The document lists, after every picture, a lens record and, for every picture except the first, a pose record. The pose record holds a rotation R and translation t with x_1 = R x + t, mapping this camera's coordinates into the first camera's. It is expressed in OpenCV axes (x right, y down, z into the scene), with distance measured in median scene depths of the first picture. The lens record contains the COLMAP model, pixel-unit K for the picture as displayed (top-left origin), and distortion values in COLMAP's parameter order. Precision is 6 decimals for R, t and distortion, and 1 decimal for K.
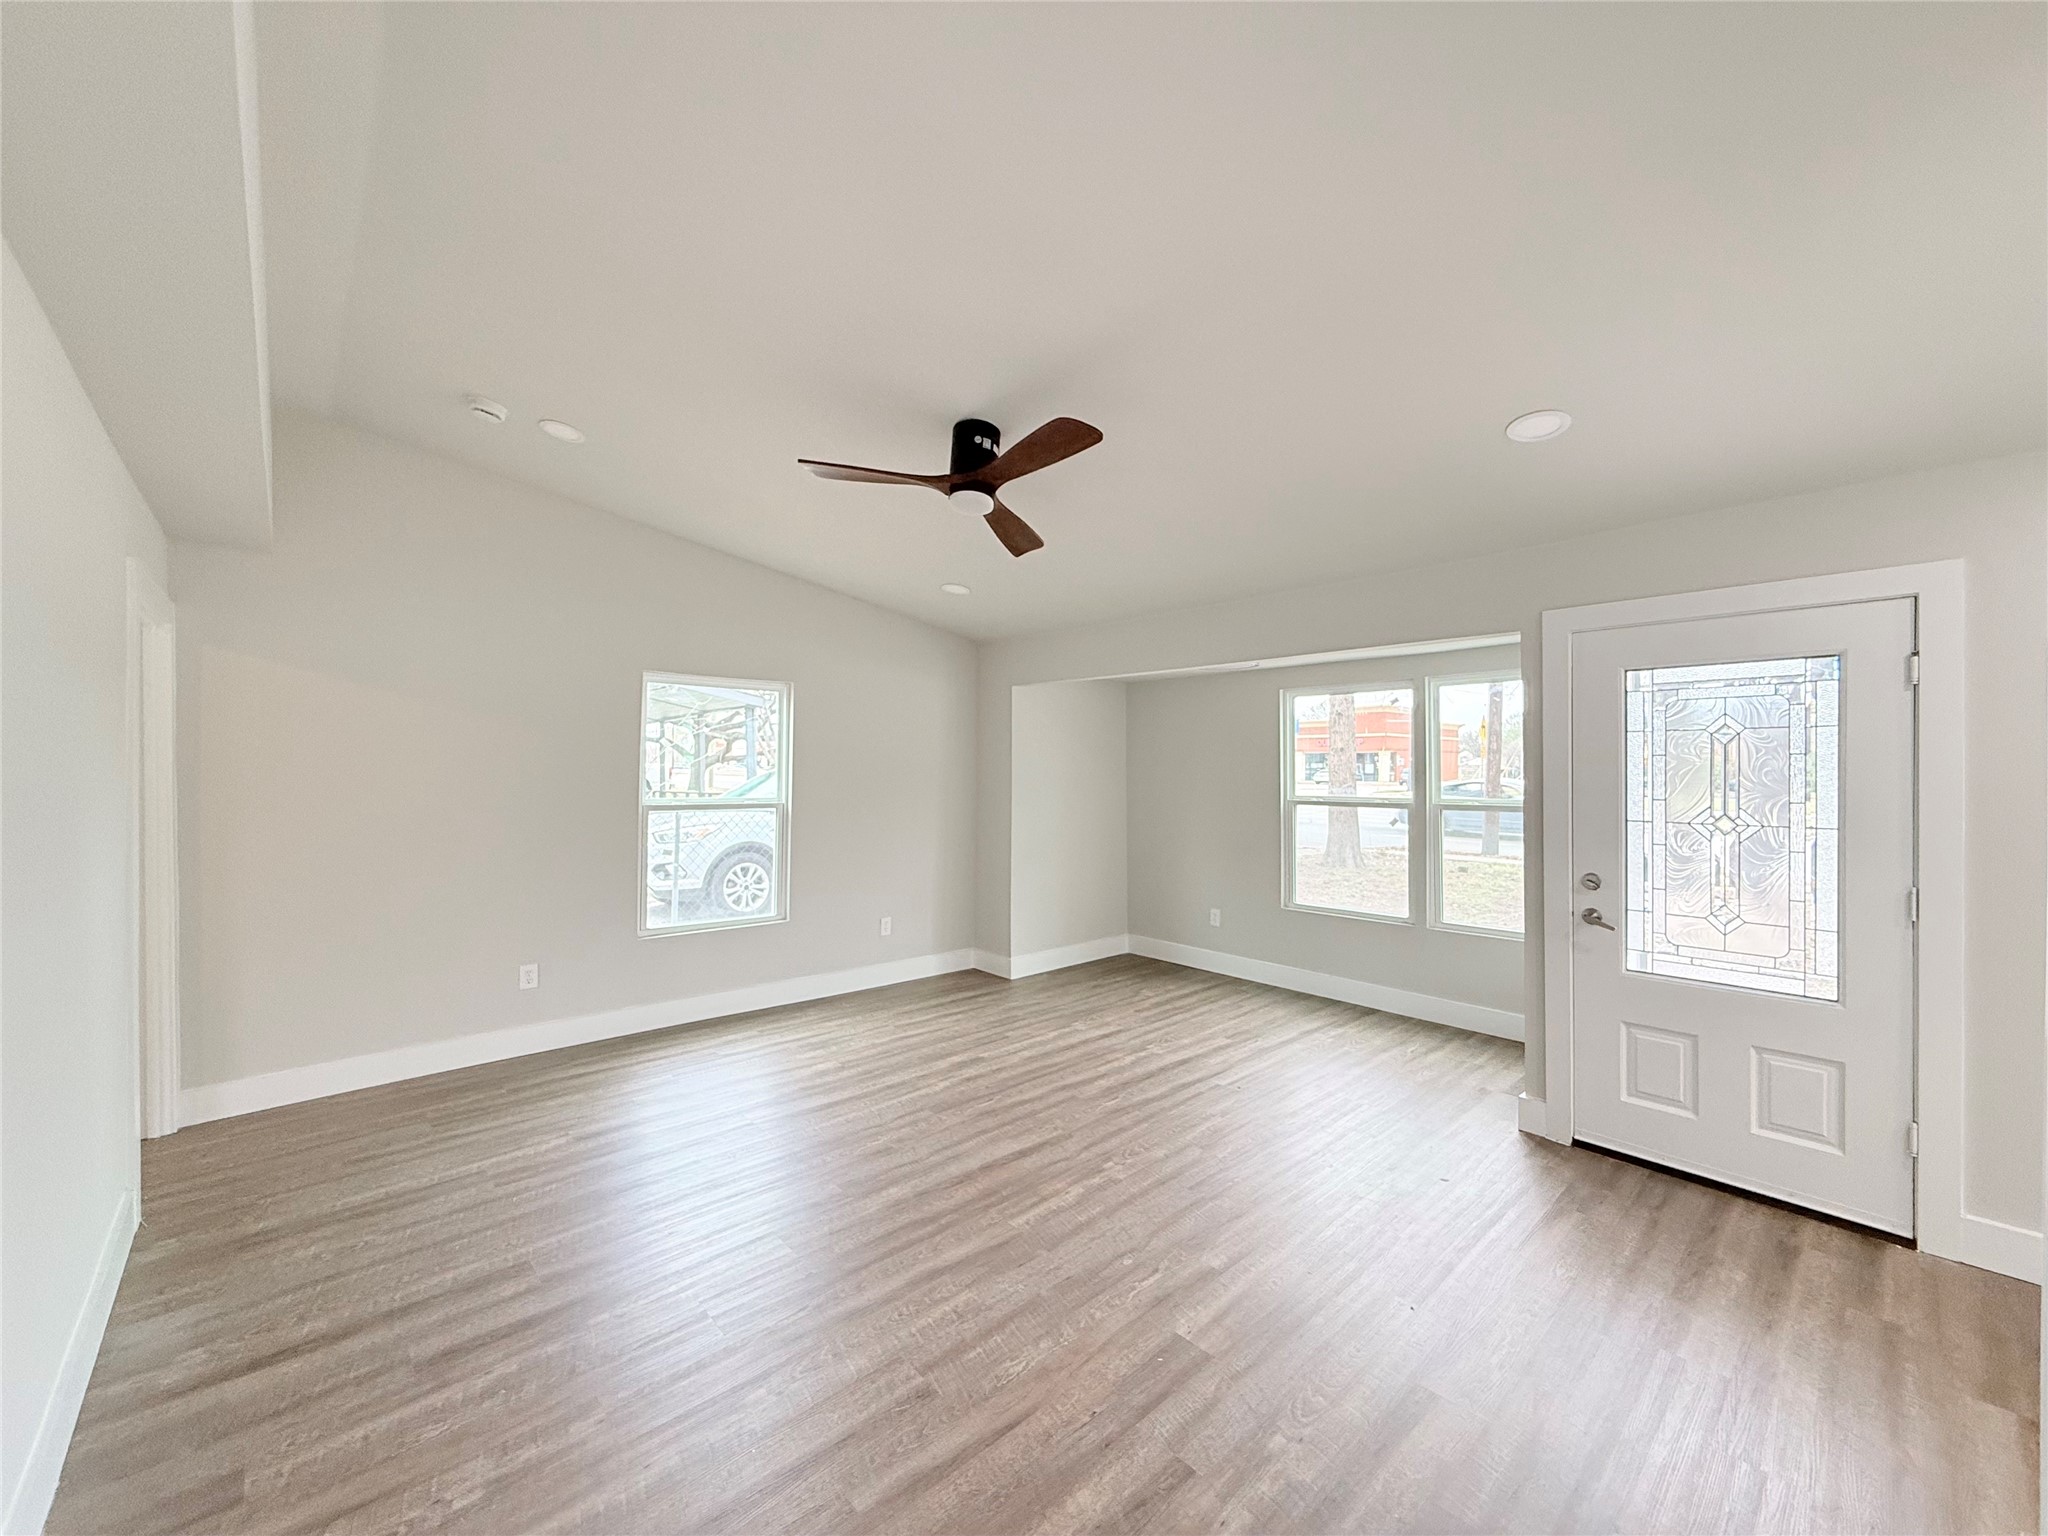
lens RADIAL K [[817.5, 0, 1017.1], [0, 817.5, 768.2], [0, 0, 1]] dist [0.000518, 0.000005]
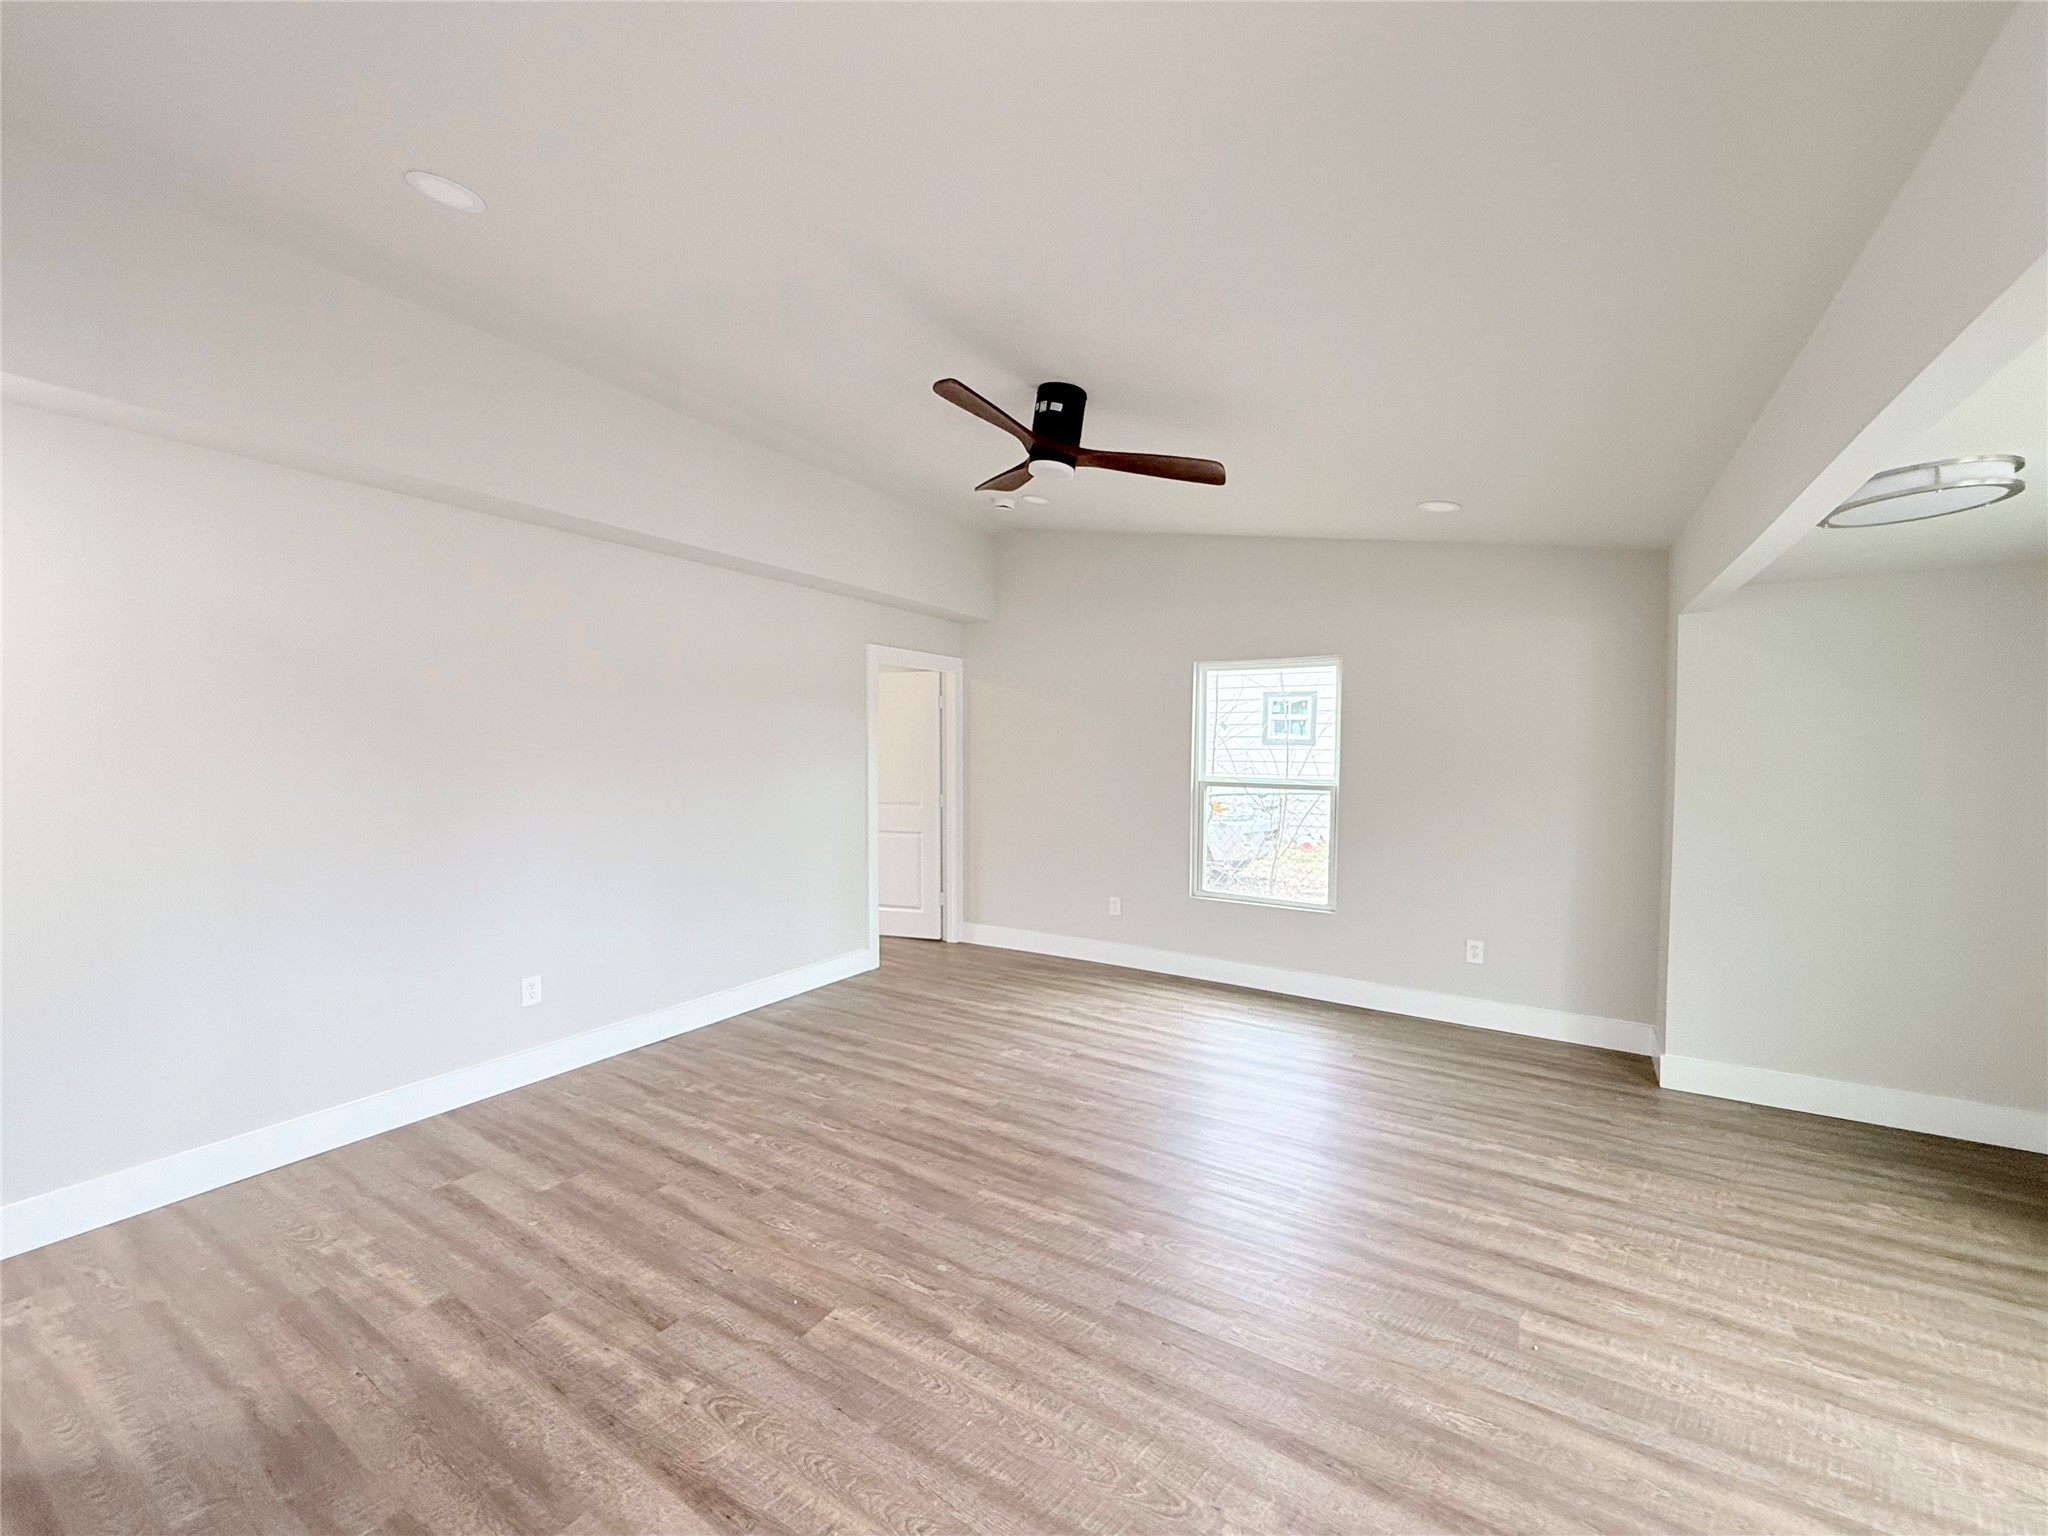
lens RADIAL K [[817.5, 0, 1017.1], [0, 817.5, 768.2], [0, 0, 1]] dist [0.000518, 0.000005]
pose [[0.275297, 0.019454, -0.961162, 0.576974], [-0.007302, 0.999809, 0.018145, 0.010727], [0.961332, 0.002023, 0.275386, 0.457469]]
